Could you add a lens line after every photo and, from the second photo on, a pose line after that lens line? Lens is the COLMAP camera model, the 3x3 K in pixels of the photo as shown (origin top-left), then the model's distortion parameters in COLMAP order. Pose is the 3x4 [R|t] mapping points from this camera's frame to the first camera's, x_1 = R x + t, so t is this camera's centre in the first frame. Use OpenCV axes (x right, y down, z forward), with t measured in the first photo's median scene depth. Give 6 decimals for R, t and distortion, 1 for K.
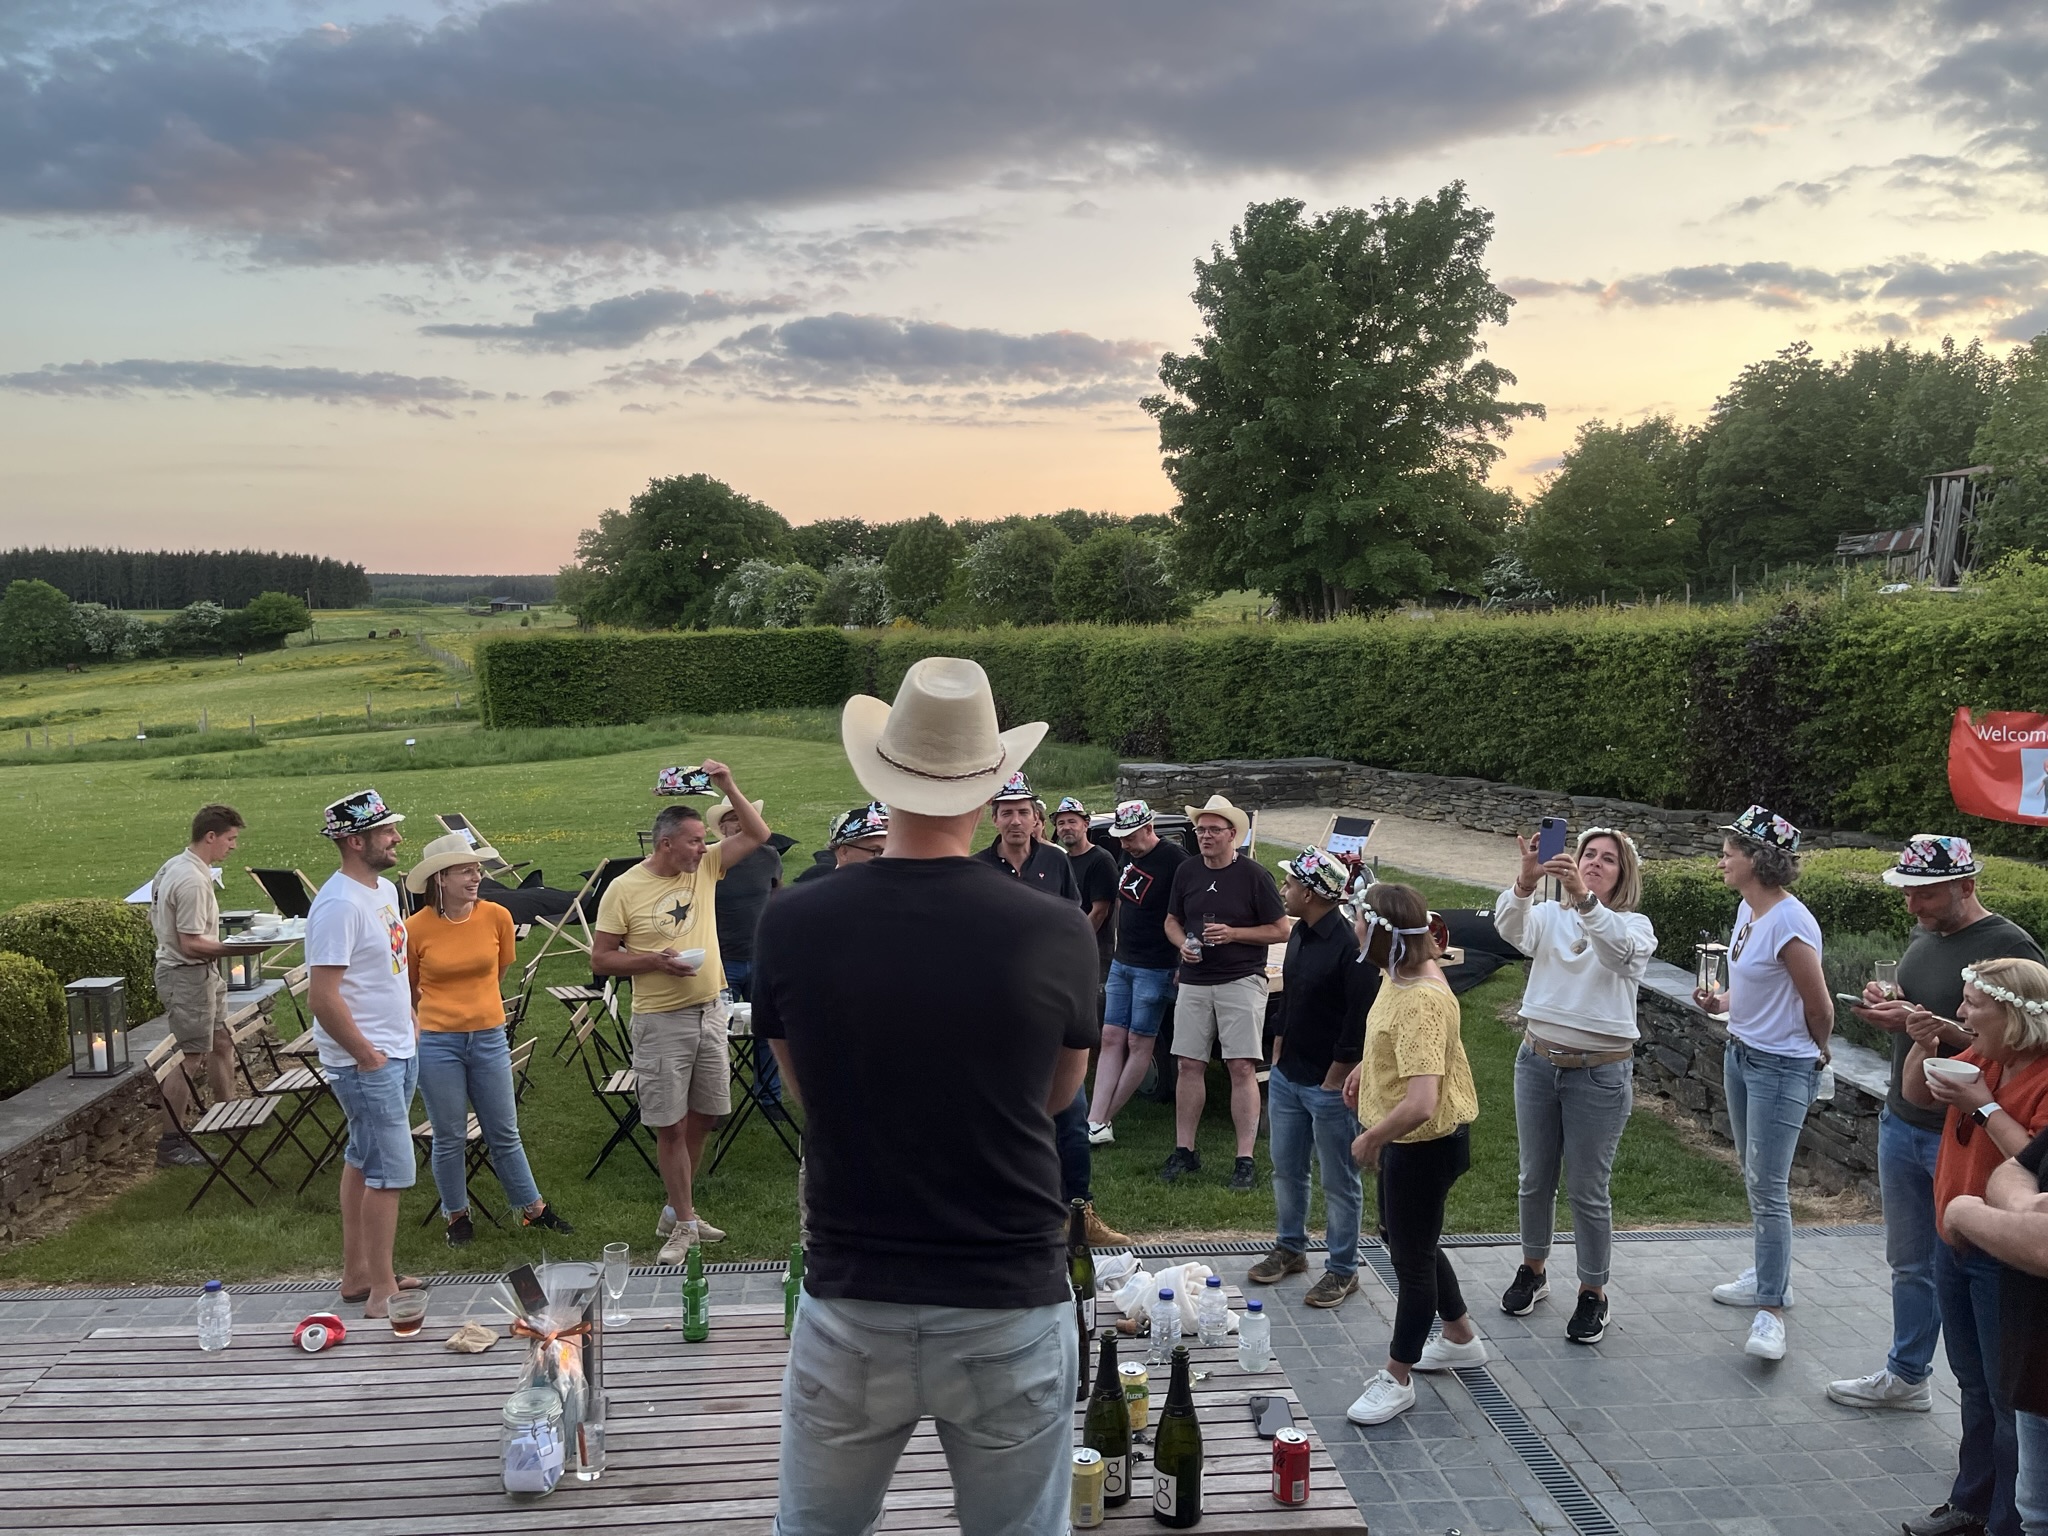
lens RADIAL K [[1553.1, 0, 1026.0], [0, 1553.1, 805.8], [0, 0, 1]] dist [0.074227, -0.101758]
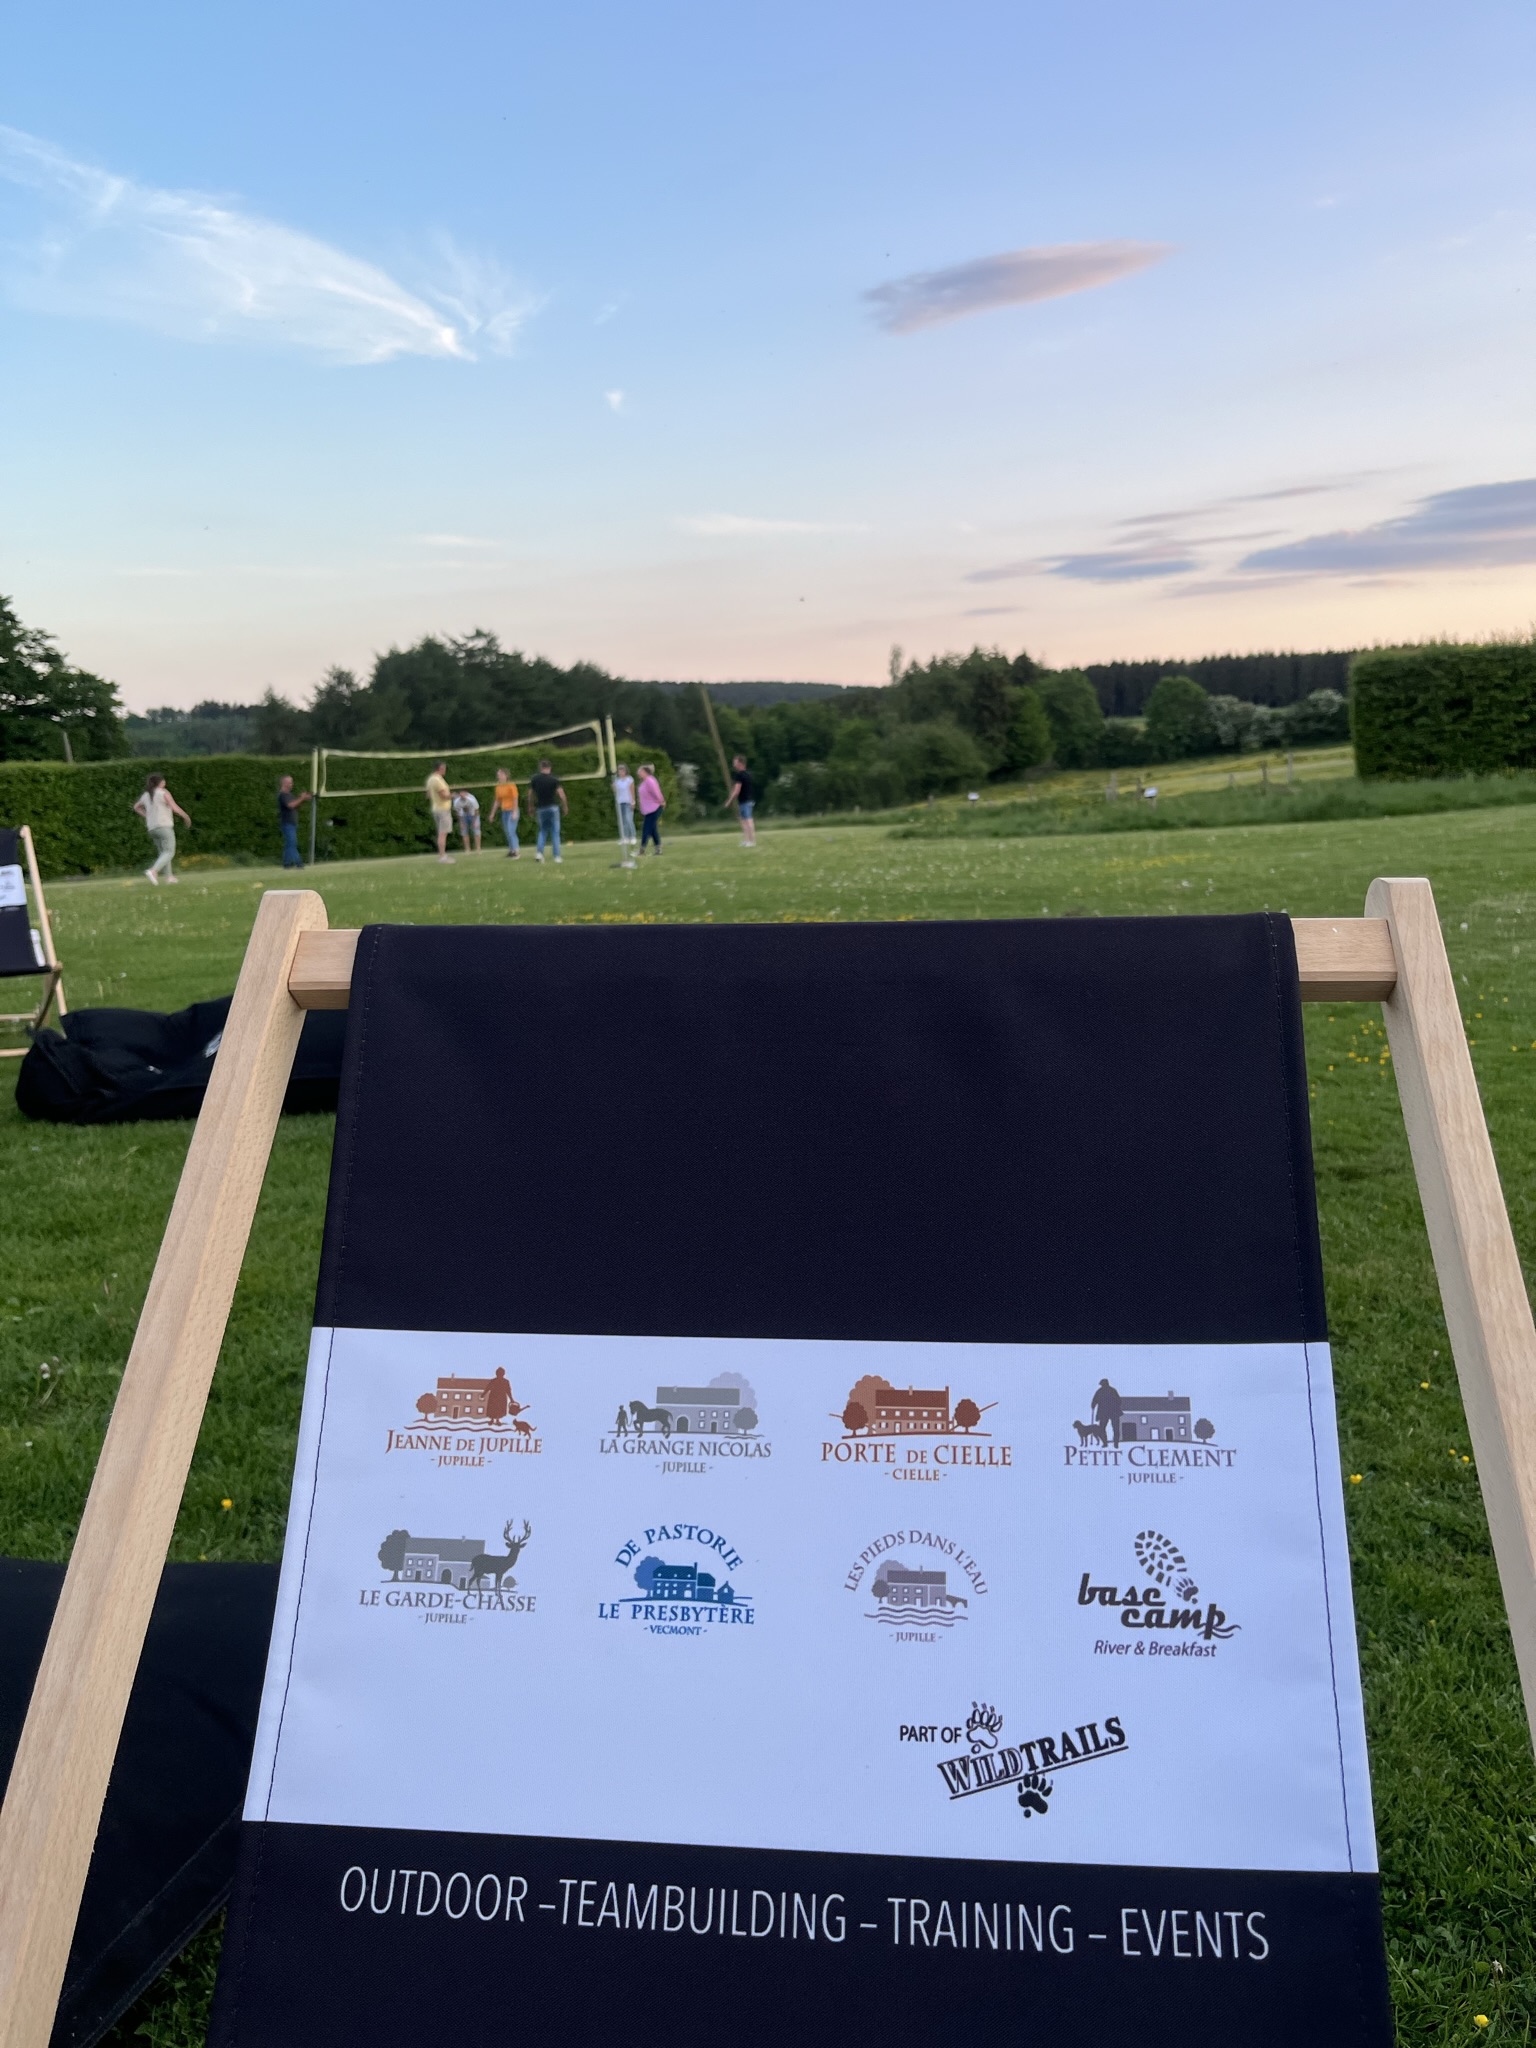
lens RADIAL K [[1541.8, 0, 767.8], [0, 1541.8, 1030.6], [0, 0, 1]] dist [-0.002679, -0.002185]
pose [[0.646703, 0.114996, -0.754024, 0.009181], [-0.054179, 0.992998, 0.104974, 0.000639], [0.760816, -0.027035, 0.648405, 0.123493]]
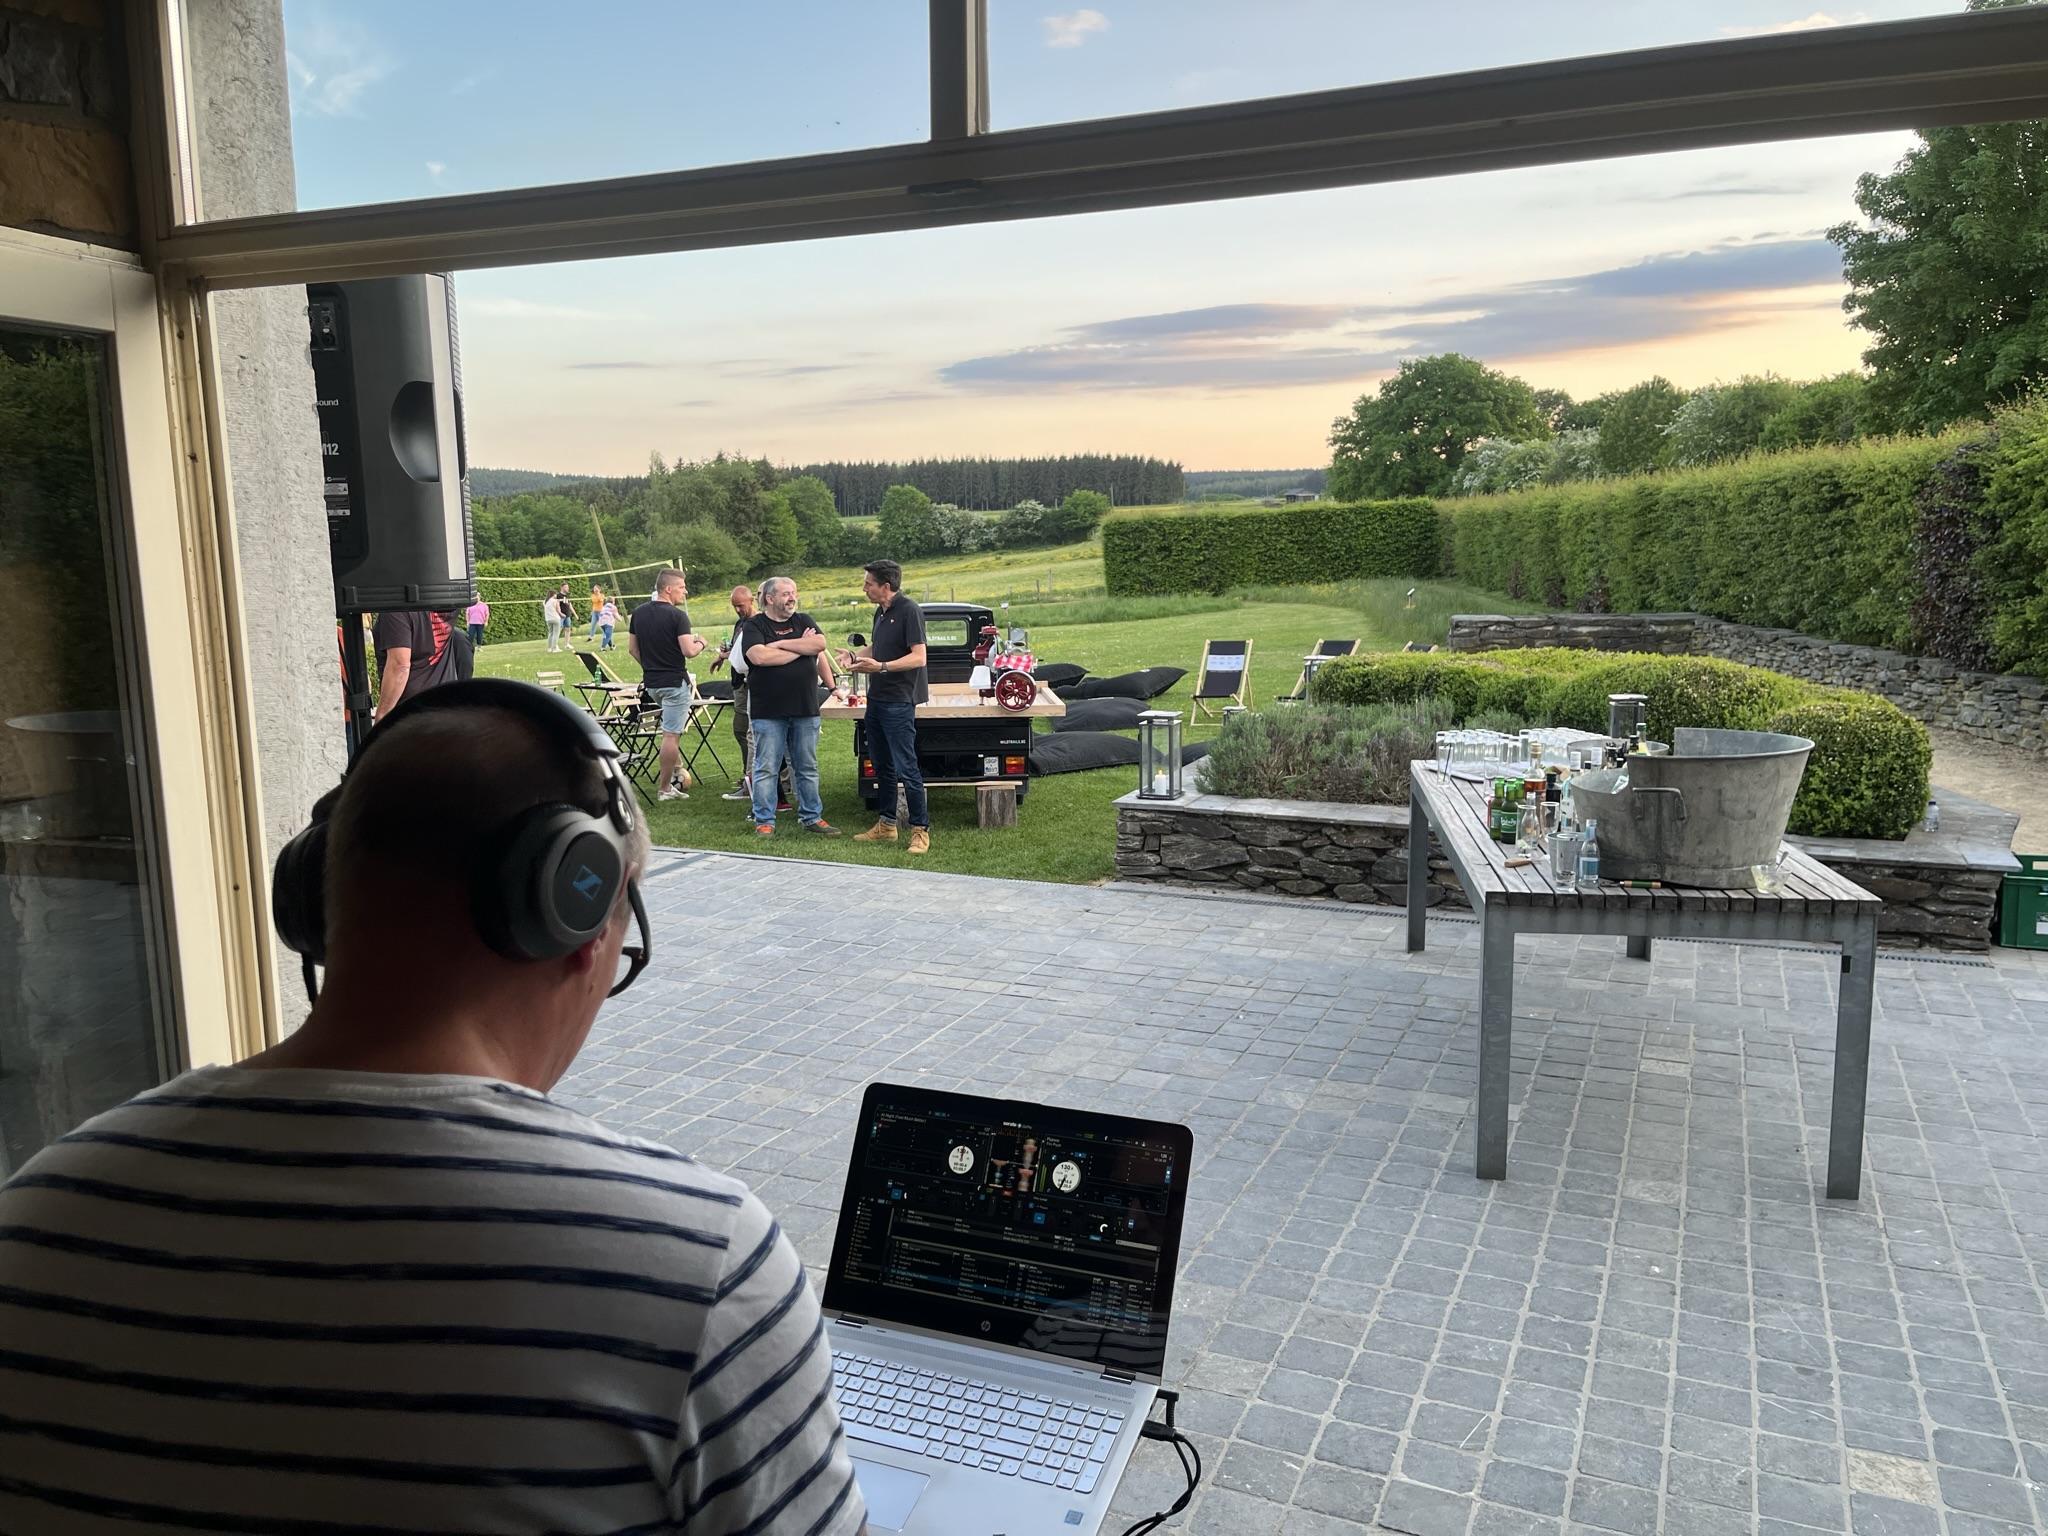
lens RADIAL K [[1553.1, 0, 1026.0], [0, 1553.1, 805.8], [0, 0, 1]] dist [0.074227, -0.101758]
pose [[0.870005, 0.070934, -0.487913, 0.061067], [-0.037460, 0.996246, 0.078041, 0.005271], [0.491617, -0.049619, 0.869397, -0.006429]]
